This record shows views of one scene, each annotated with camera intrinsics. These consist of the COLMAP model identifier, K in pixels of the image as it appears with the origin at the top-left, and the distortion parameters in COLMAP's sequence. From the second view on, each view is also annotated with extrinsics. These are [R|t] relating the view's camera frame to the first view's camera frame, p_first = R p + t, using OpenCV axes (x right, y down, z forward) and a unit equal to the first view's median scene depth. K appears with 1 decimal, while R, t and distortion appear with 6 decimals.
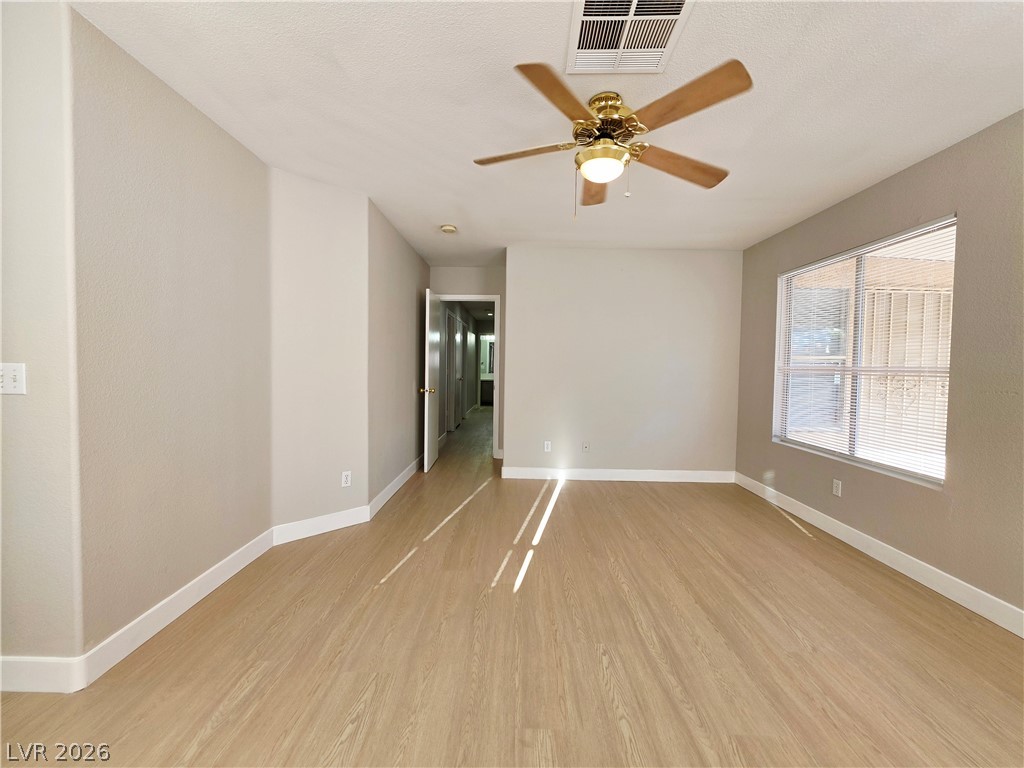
lens RADIAL K [[412.6, 0, 508.8], [0, 412.6, 379.4], [0, 0, 1]] dist [-0.000988, 0.000466]
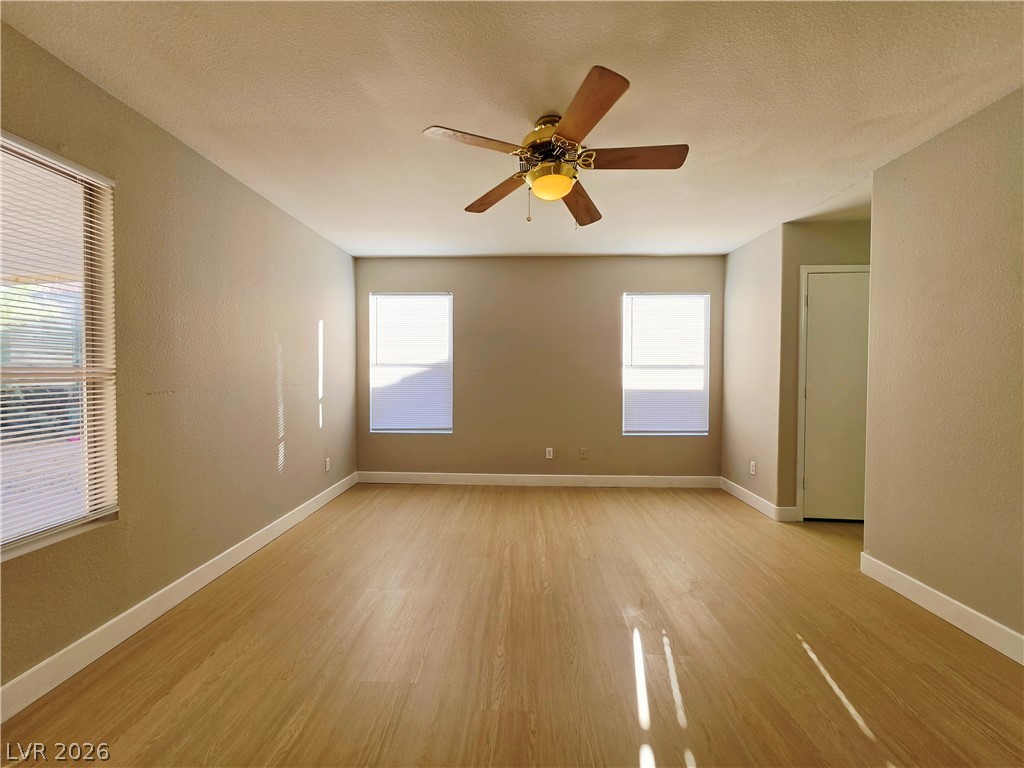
lens RADIAL K [[412.6, 0, 508.8], [0, 412.6, 379.4], [0, 0, 1]] dist [-0.000988, 0.000466]
pose [[-0.999759, -0.019170, 0.010666, 0.333816], [-0.018591, 0.998475, 0.051983, -0.077517], [-0.011646, 0.051772, -0.998591, 2.205094]]
